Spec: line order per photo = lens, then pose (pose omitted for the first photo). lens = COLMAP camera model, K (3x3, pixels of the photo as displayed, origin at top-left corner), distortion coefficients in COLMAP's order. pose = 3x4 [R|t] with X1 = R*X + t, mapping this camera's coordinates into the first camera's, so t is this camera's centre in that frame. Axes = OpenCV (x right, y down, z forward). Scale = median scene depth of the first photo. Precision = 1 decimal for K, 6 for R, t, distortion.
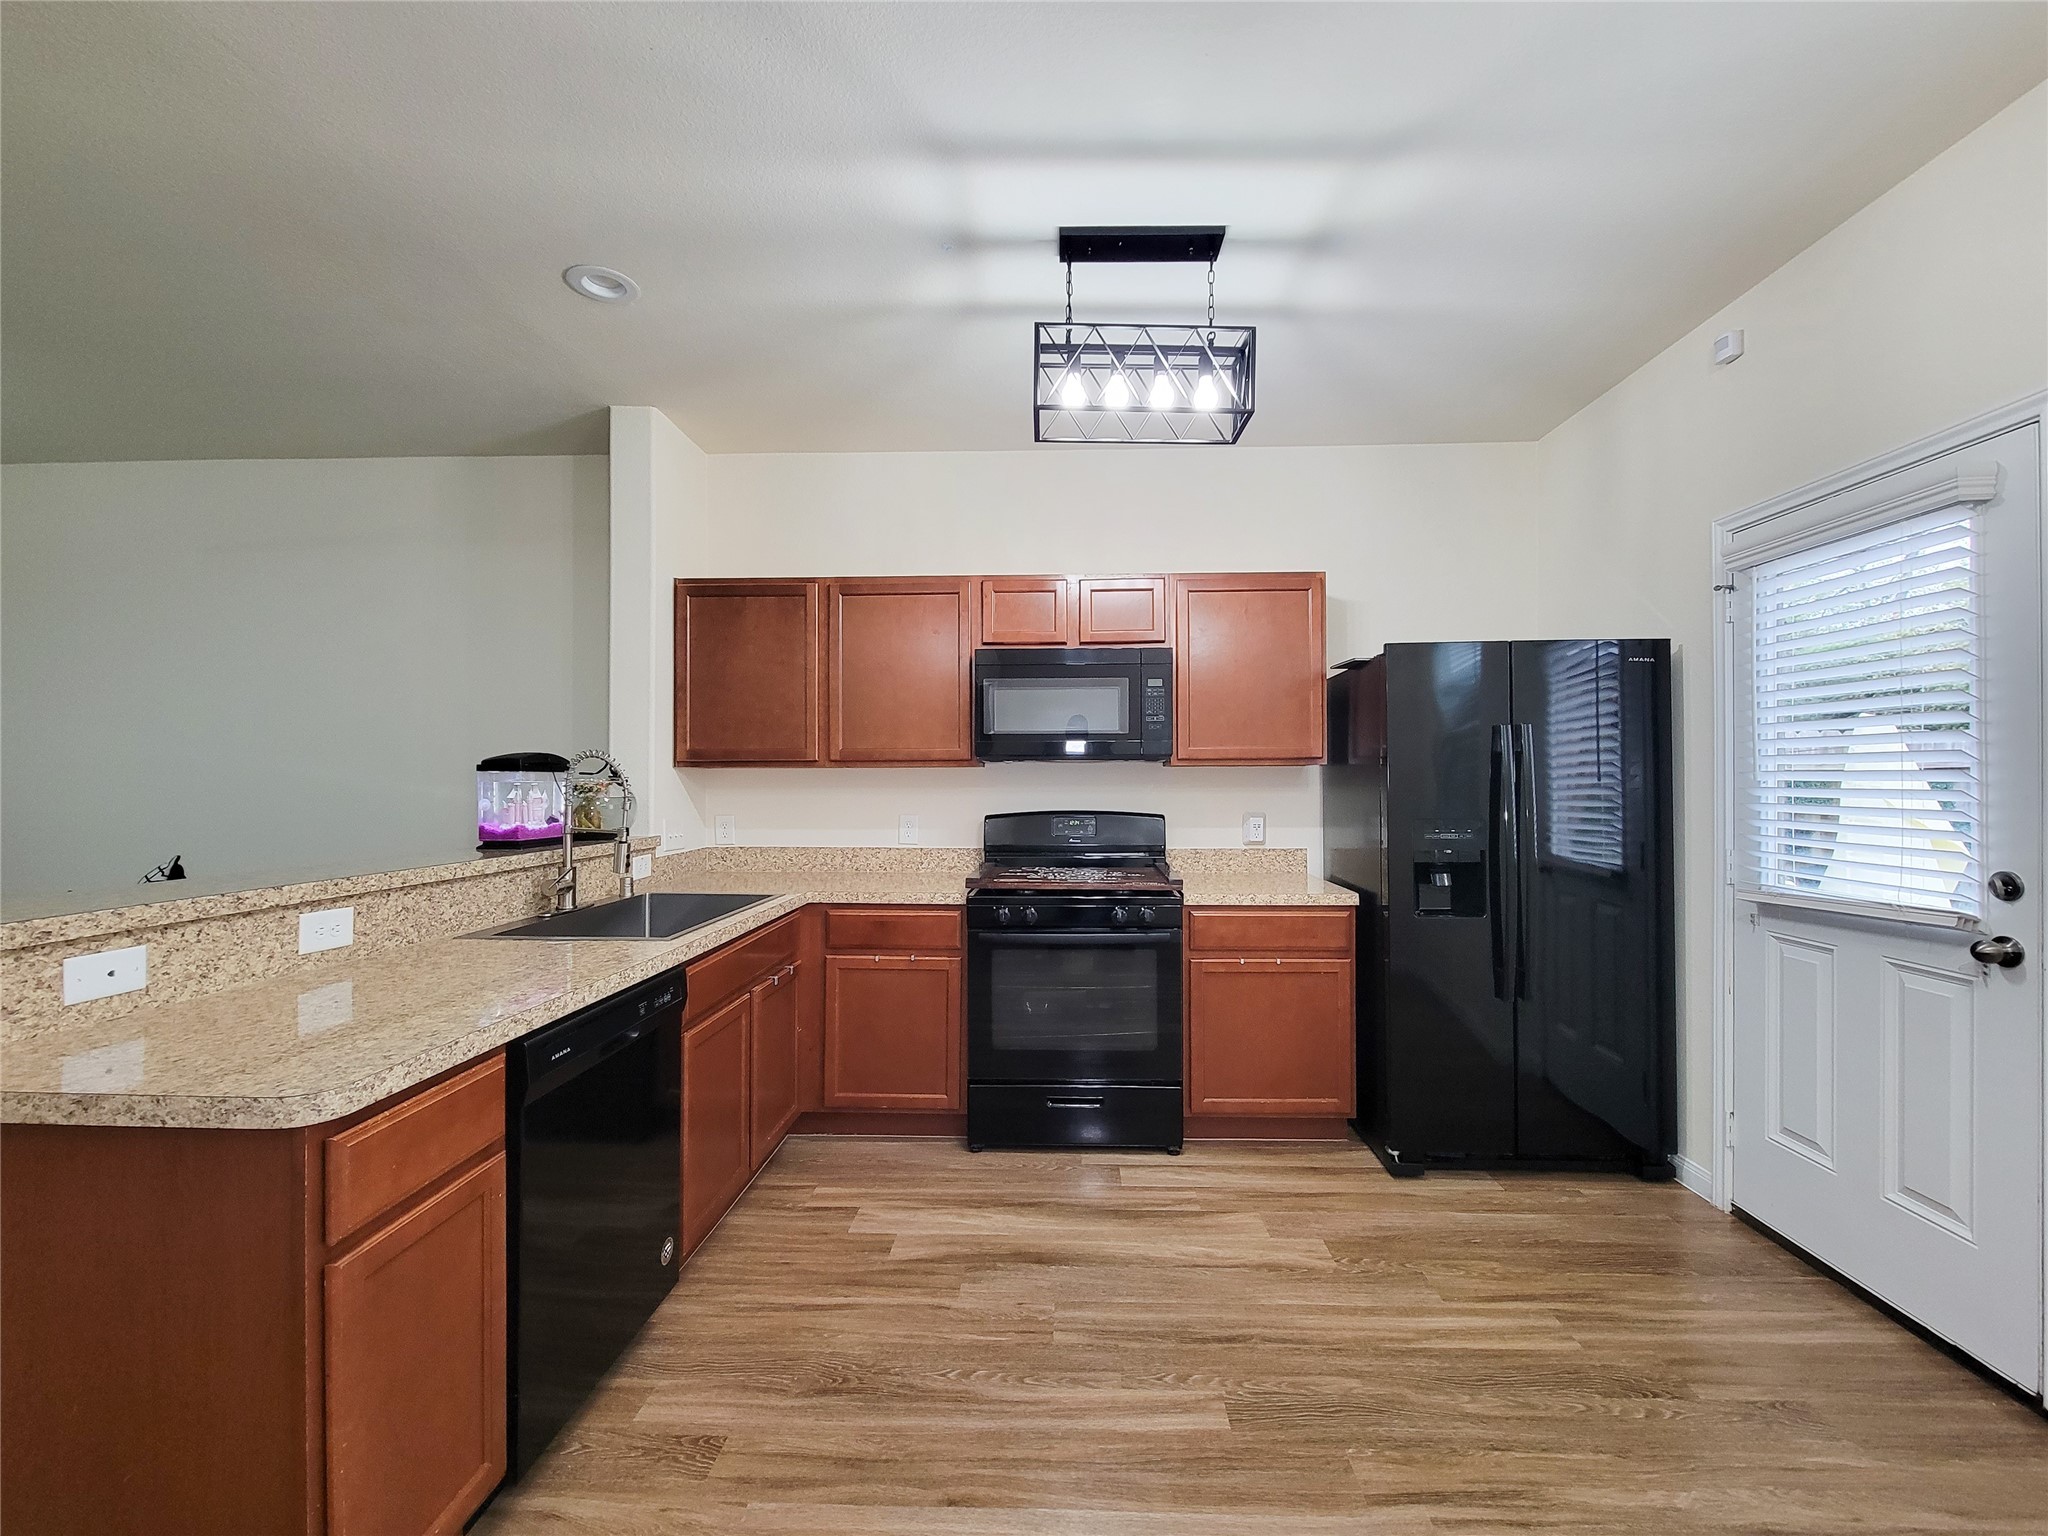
lens RADIAL K [[857.2, 0, 1024.0], [0, 857.2, 768.0], [0, 0, 1]] dist [0.001346, -0.000302]
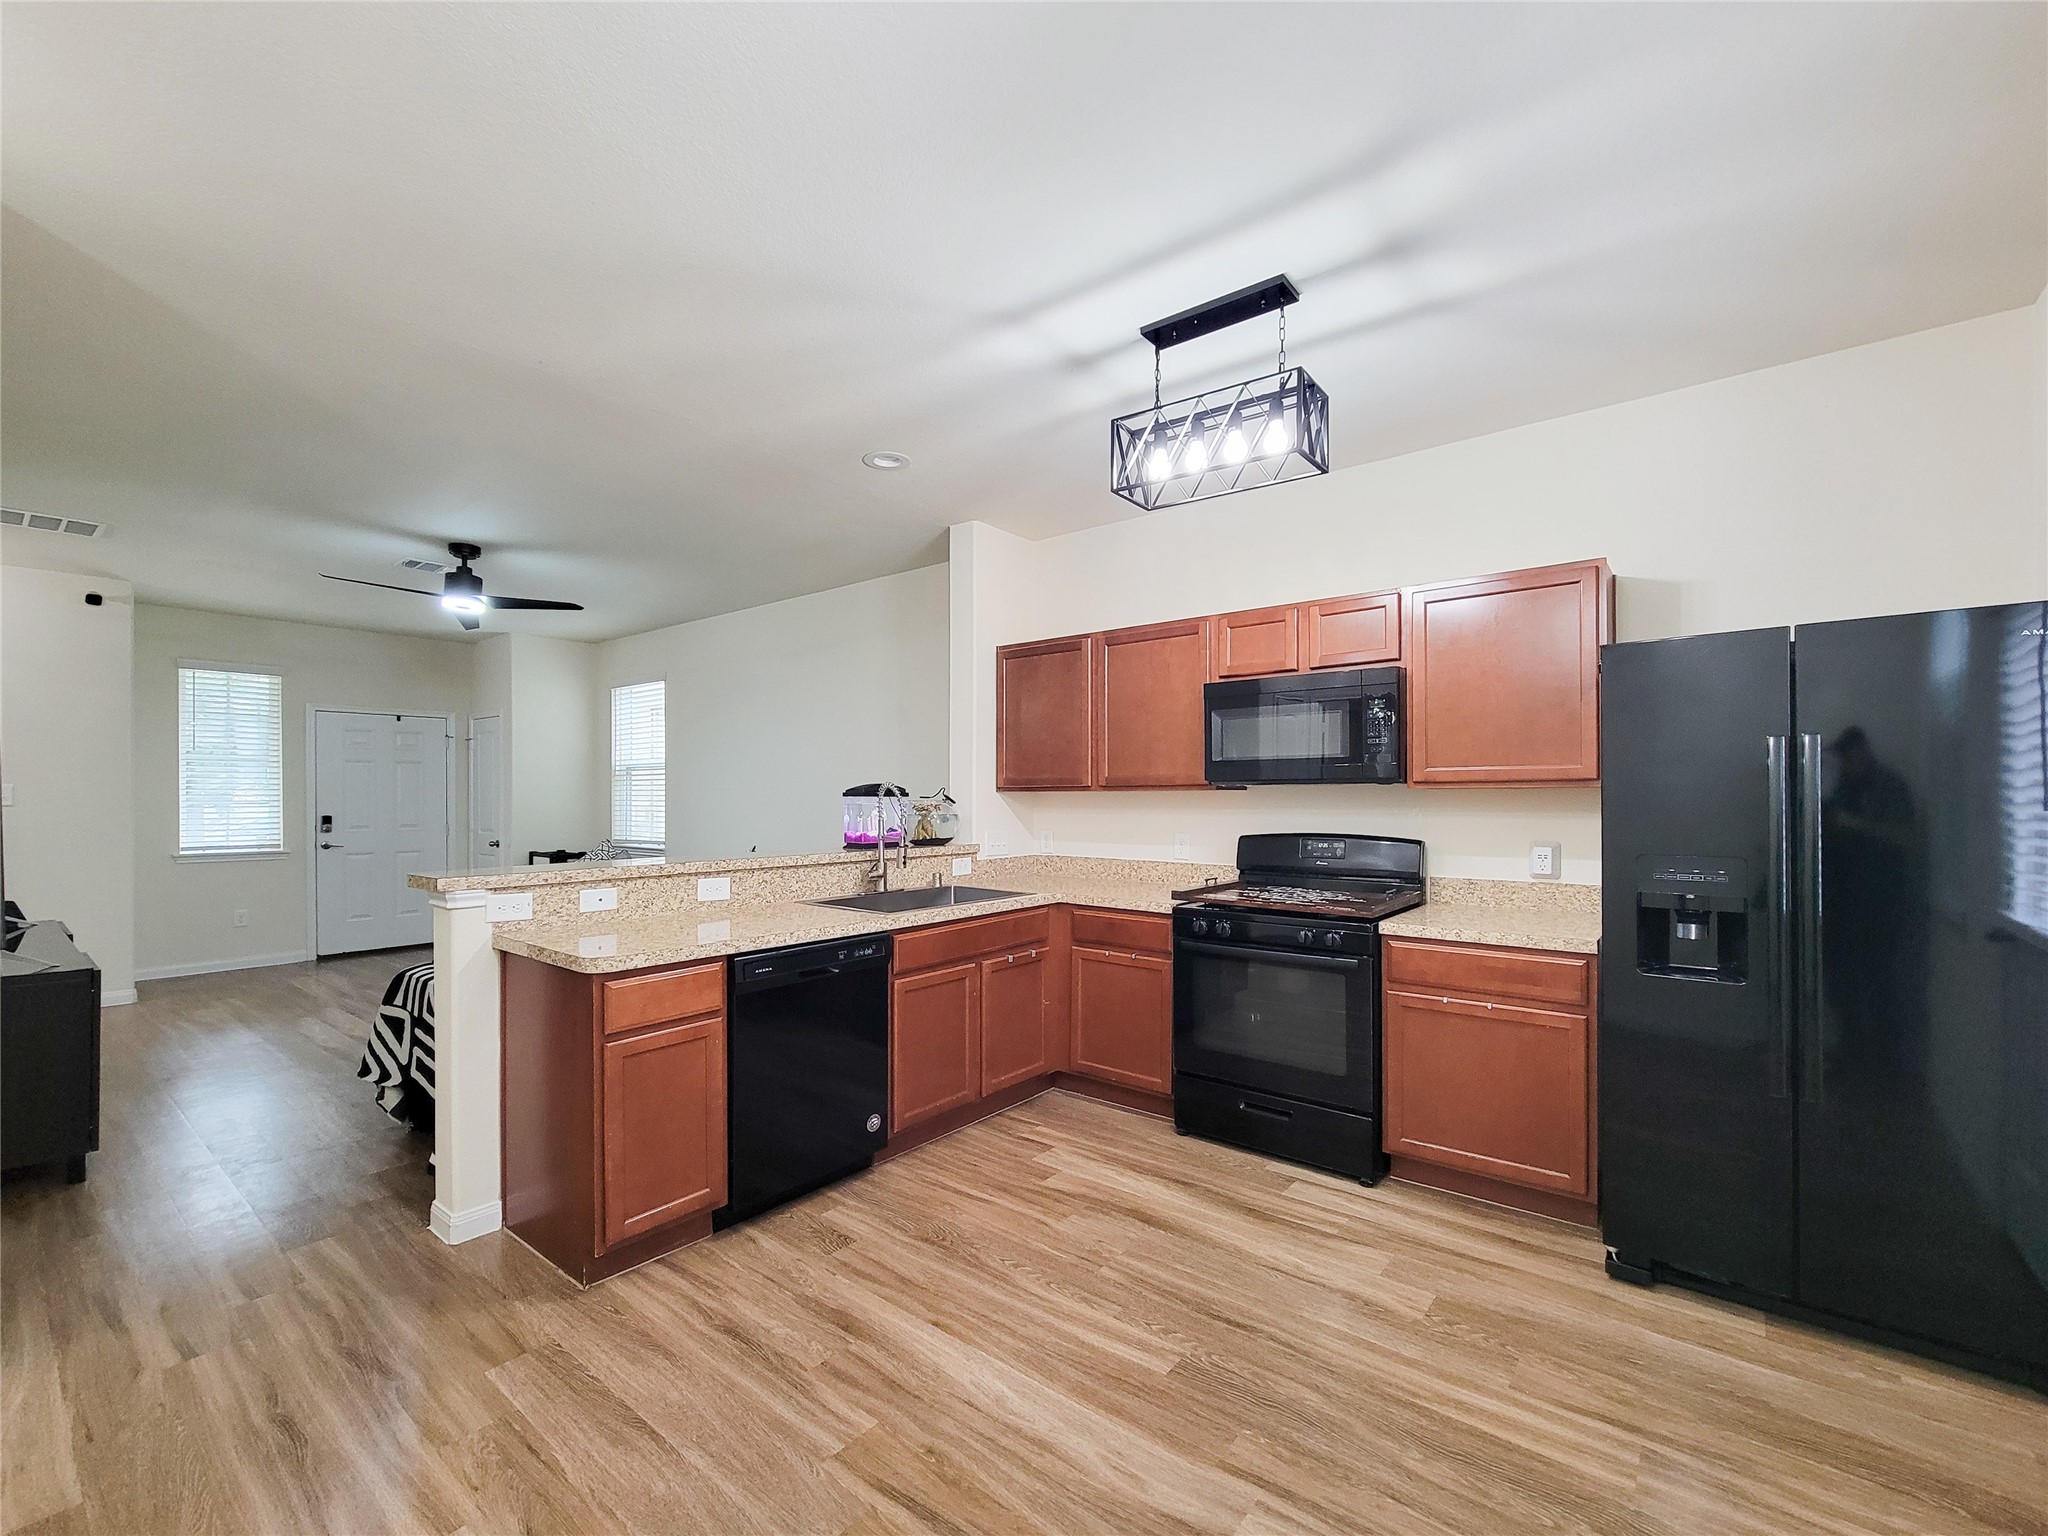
lens RADIAL K [[843.9, 0, 1021.2], [0, 843.9, 788.8], [0, 0, 1]] dist [0.000743, -0.000383]
pose [[0.804353, -0.003976, -0.594139, 0.527644], [0.007899, 0.999961, 0.004003, -0.014072], [0.594100, -0.007913, 0.804353, -0.012356]]
